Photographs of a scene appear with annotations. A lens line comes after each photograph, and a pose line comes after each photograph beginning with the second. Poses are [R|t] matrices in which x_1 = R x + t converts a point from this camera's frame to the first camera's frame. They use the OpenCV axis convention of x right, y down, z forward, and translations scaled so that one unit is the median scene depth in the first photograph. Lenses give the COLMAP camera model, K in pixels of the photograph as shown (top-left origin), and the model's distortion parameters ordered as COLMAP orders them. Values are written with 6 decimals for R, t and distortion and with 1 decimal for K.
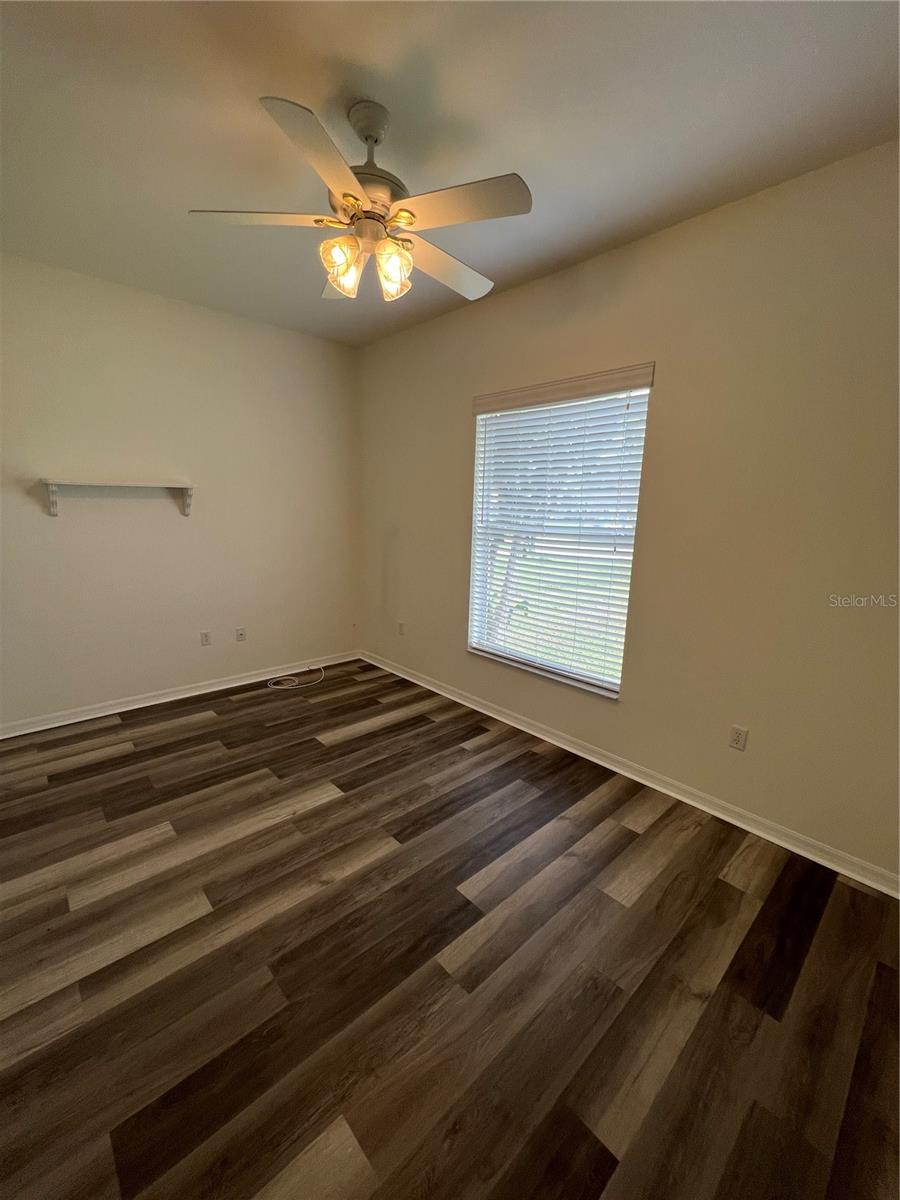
lens RADIAL K [[481.6, 0, 450.0], [0, 481.6, 600.0], [0, 0, 1]] dist [0.000416, 0.000106]
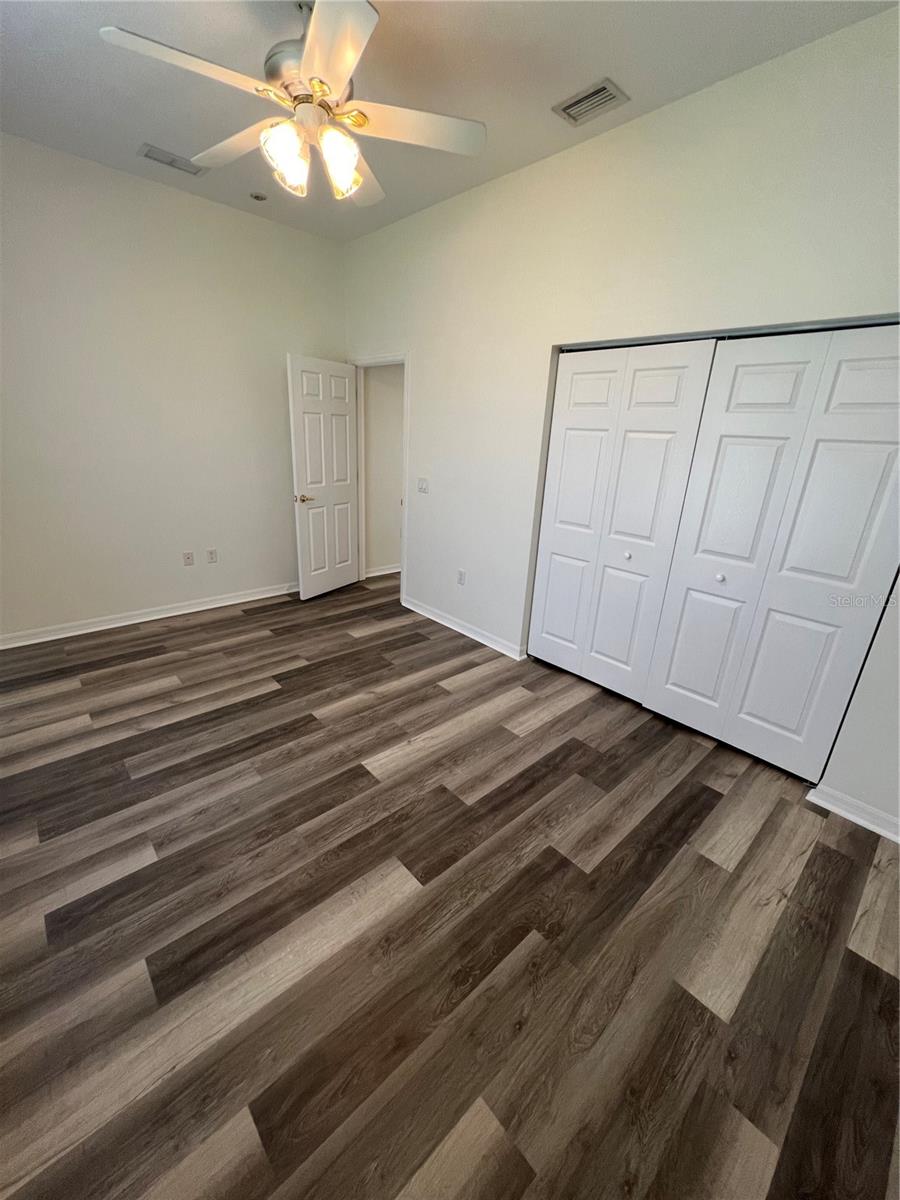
lens RADIAL K [[482.5, 0, 450.0], [0, 482.5, 600.0], [0, 0, 1]] dist [-0.005896, 0.000598]
pose [[-0.997253, -0.072767, -0.013864, -0.361090], [-0.069556, 0.855471, 0.513158, -0.327213], [-0.025481, 0.512713, -0.858182, 1.660144]]
